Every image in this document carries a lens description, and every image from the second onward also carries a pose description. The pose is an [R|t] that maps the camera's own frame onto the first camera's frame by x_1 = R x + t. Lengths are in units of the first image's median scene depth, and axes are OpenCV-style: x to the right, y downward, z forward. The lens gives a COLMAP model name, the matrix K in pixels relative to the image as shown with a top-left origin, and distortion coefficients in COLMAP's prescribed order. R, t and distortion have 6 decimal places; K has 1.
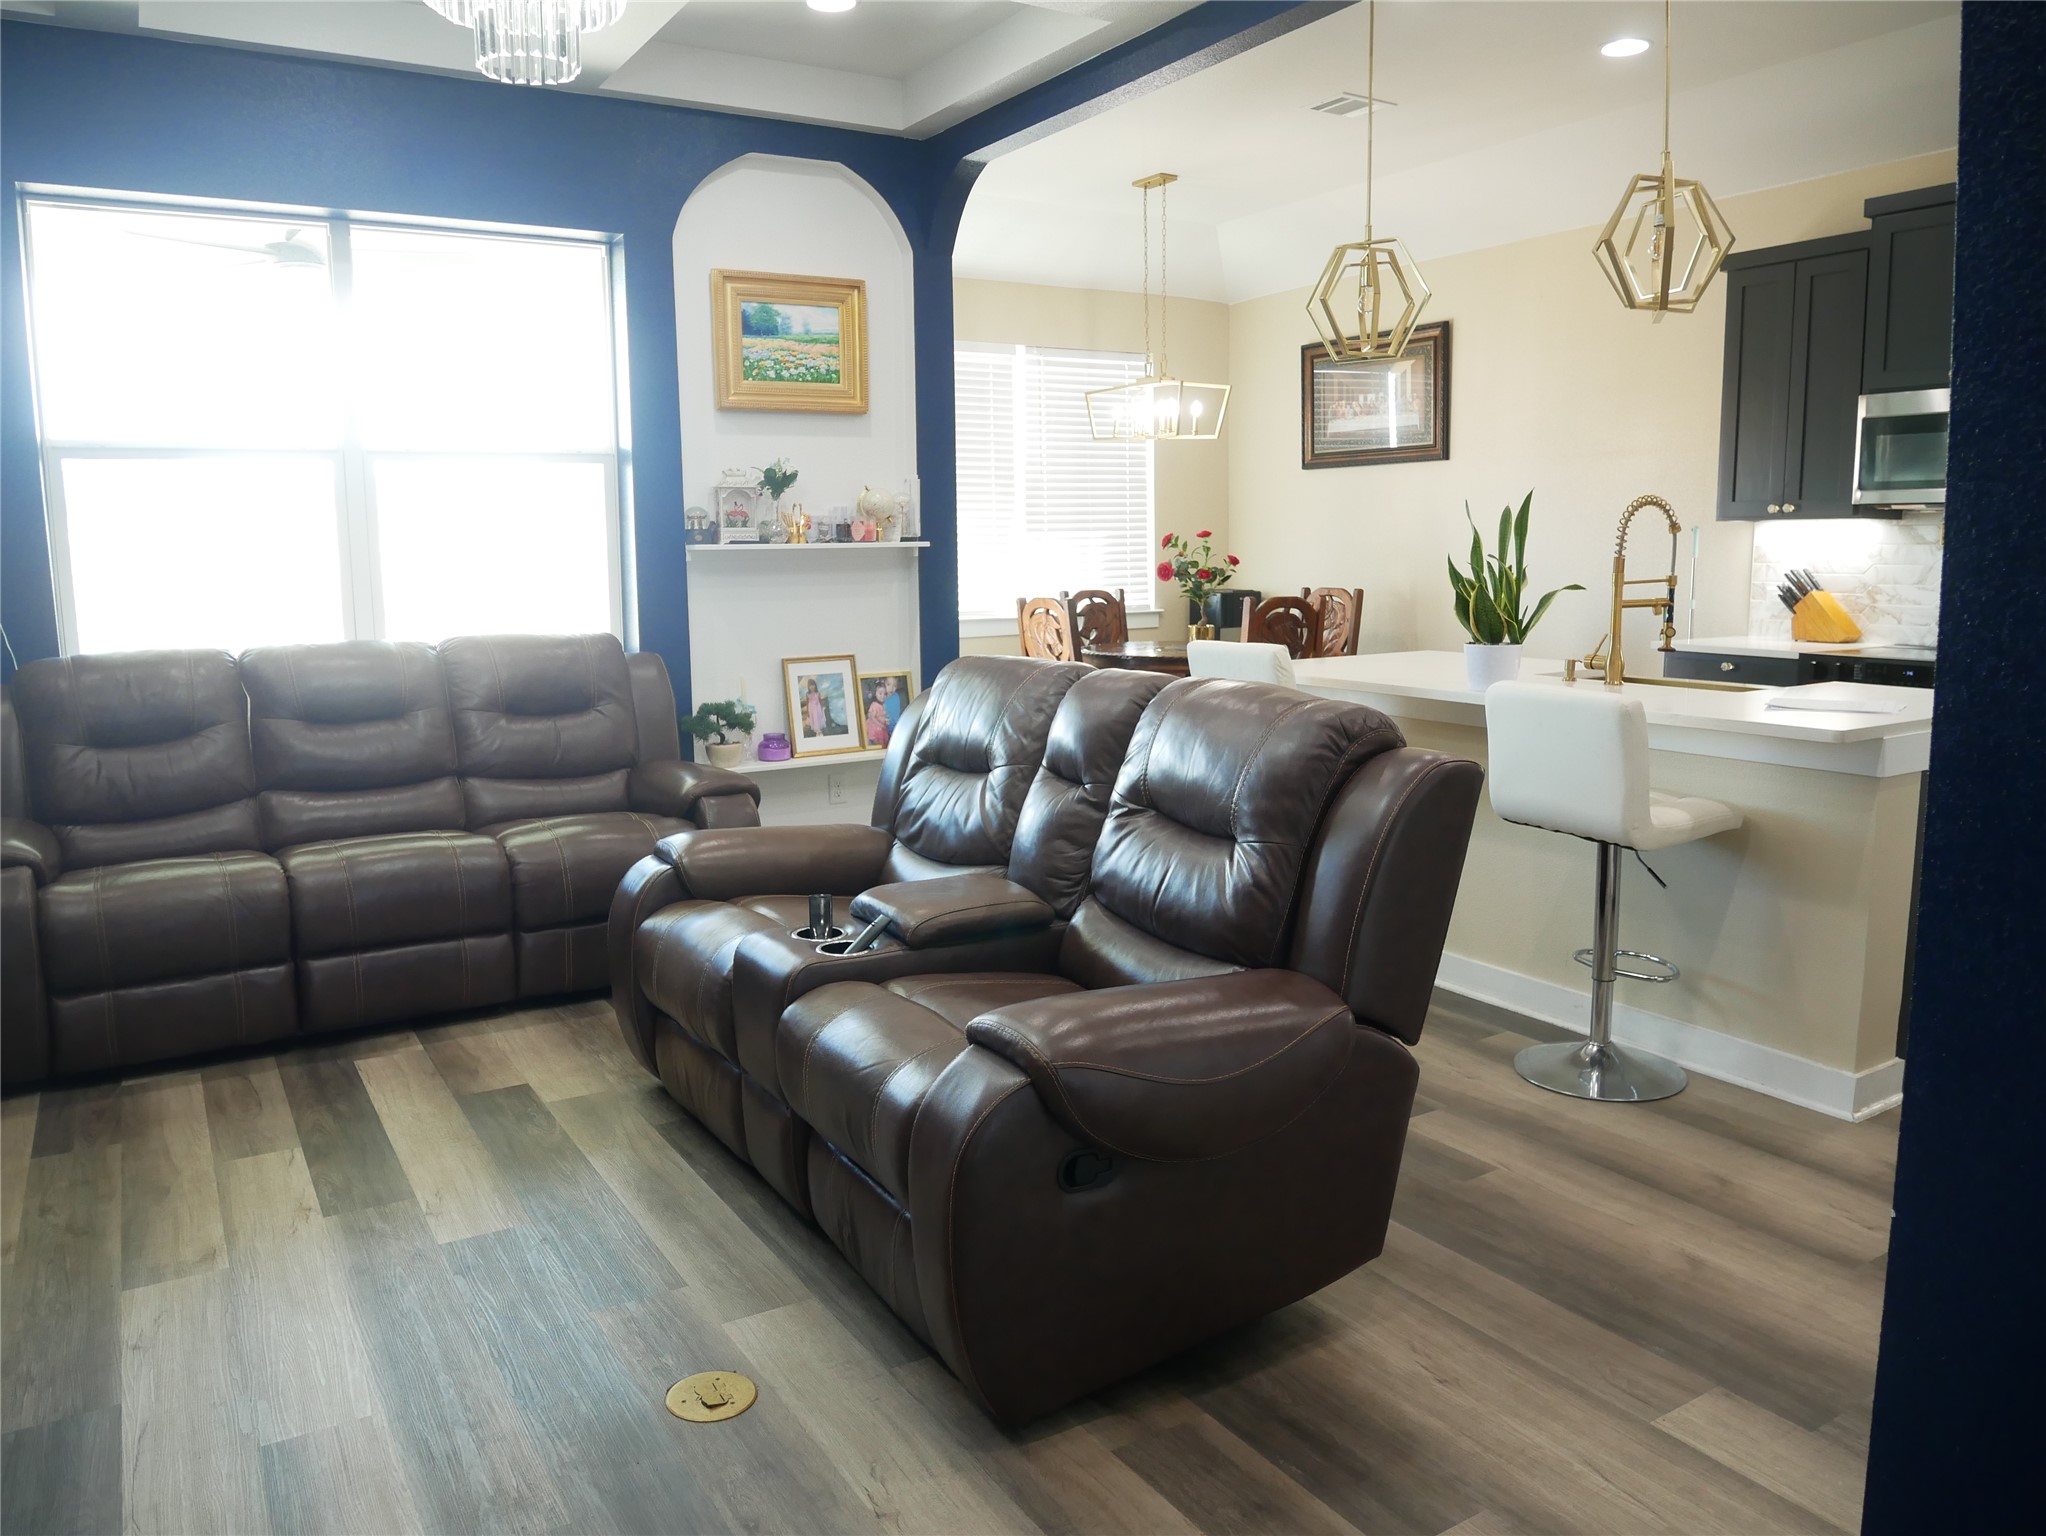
lens RADIAL K [[1500.9, 0, 1023.5], [0, 1500.9, 835.9], [0, 0, 1]] dist [-0.029962, -0.004250]
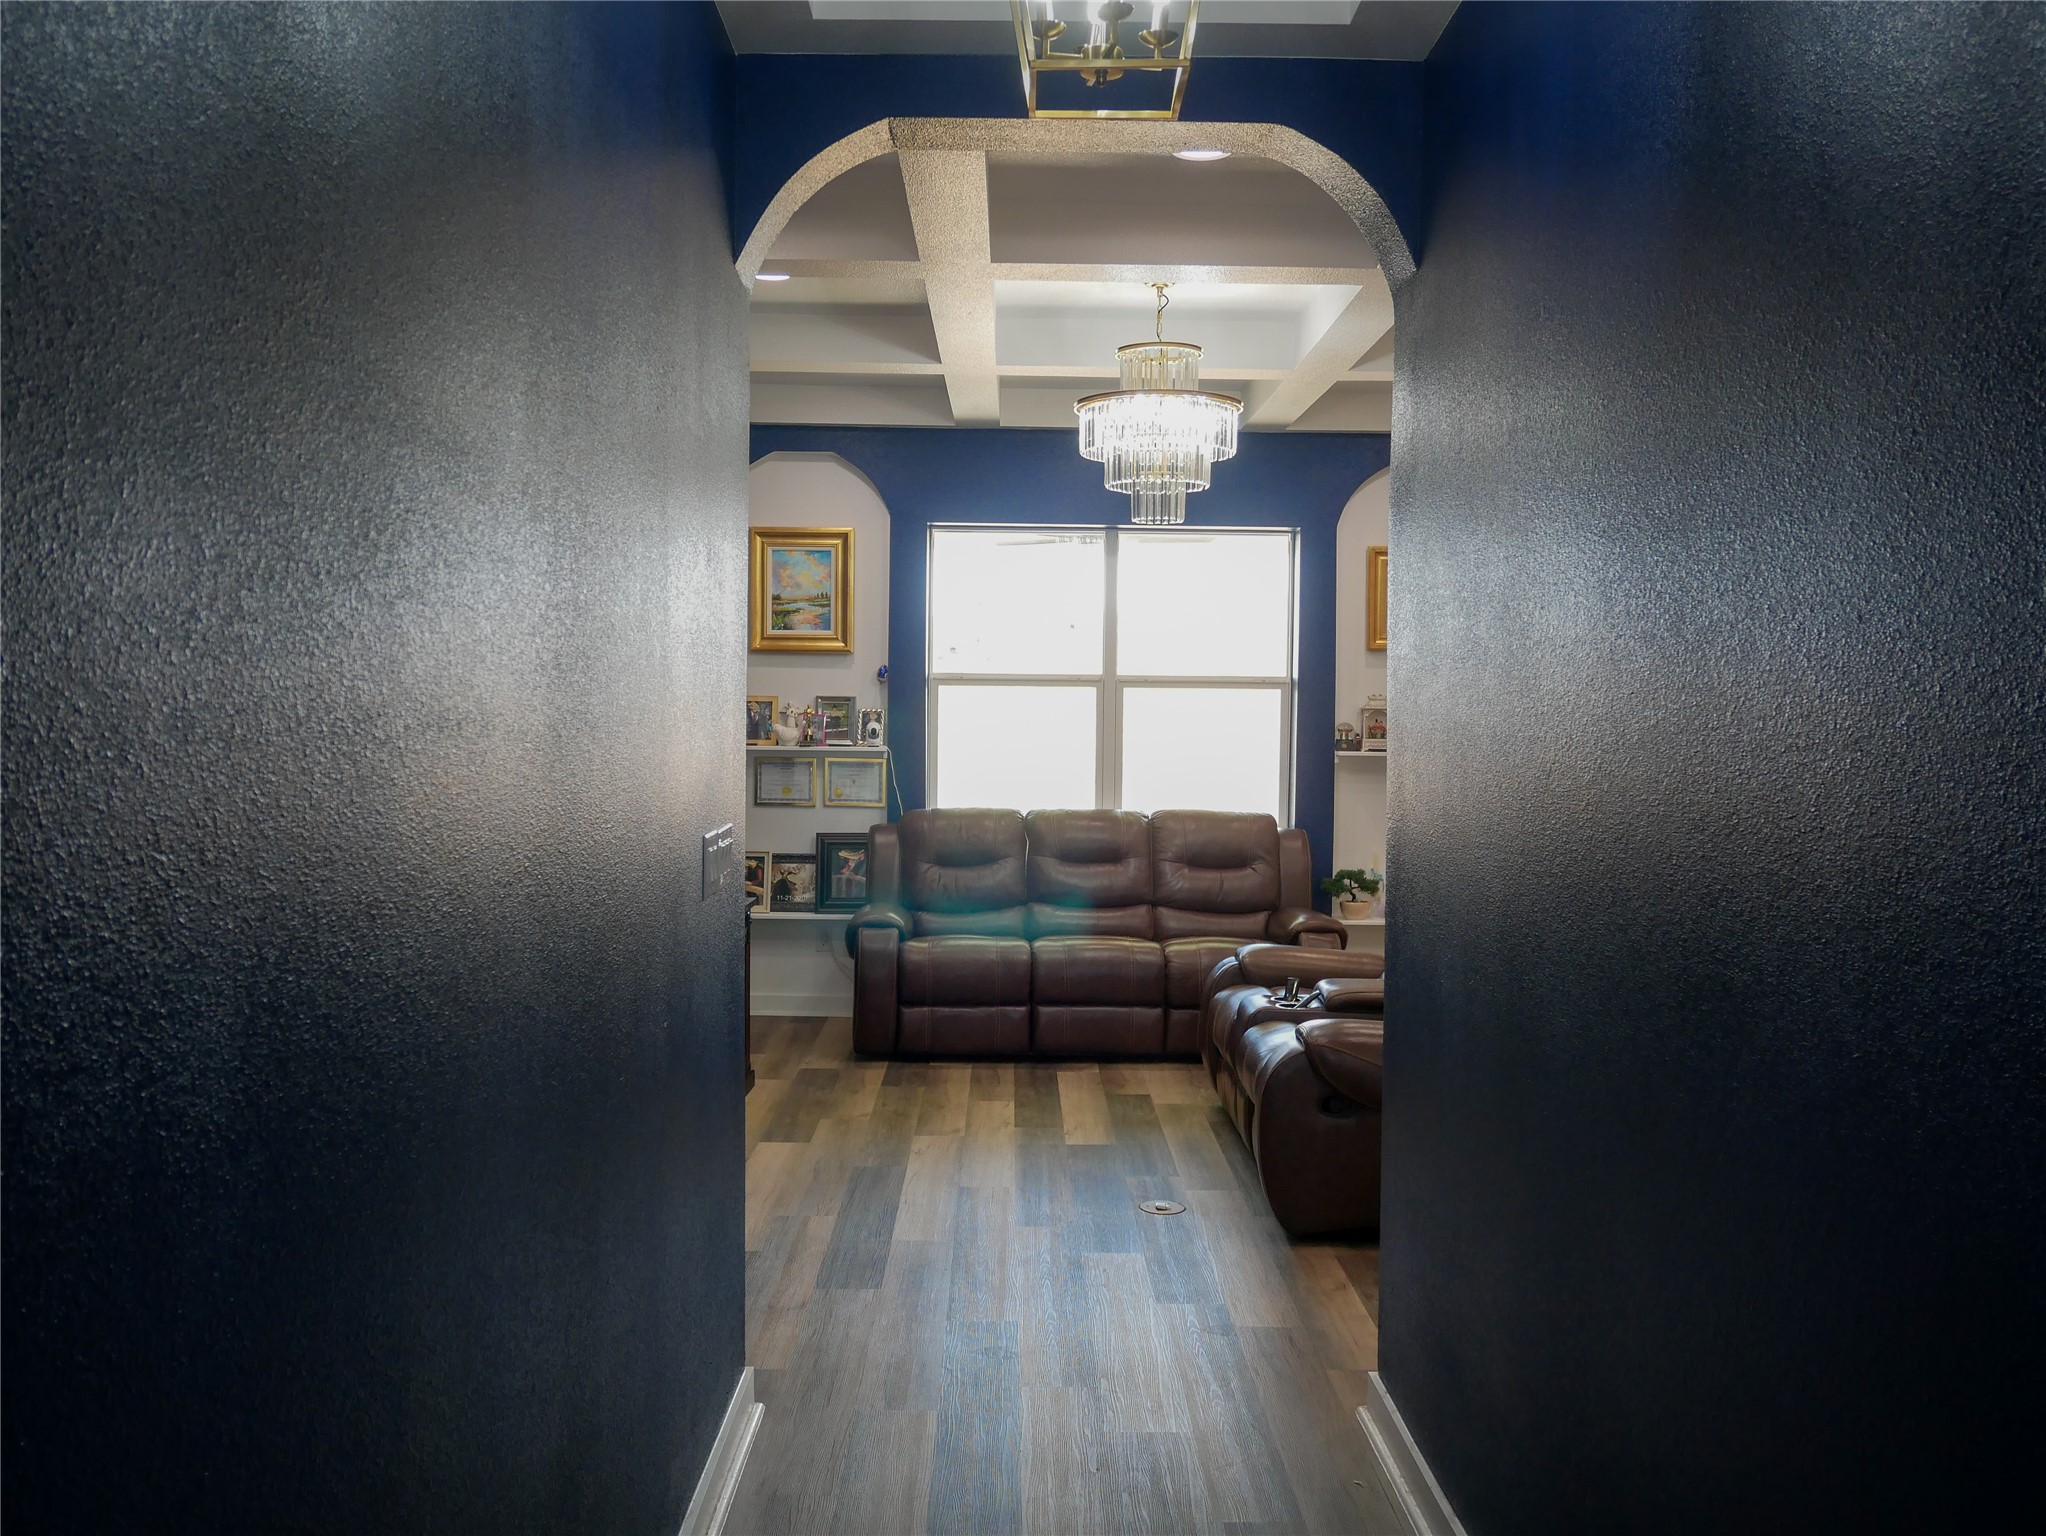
lens RADIAL K [[1797.0, 0, 1023.0], [0, 1797.0, 768.0], [0, 0, 1]] dist [0.000114, -0.000048]
pose [[0.869349, 0.039471, -0.492620, 0.404885], [-0.115880, 0.985296, -0.125551, 0.068876], [0.480421, 0.166233, 0.861140, -0.645366]]
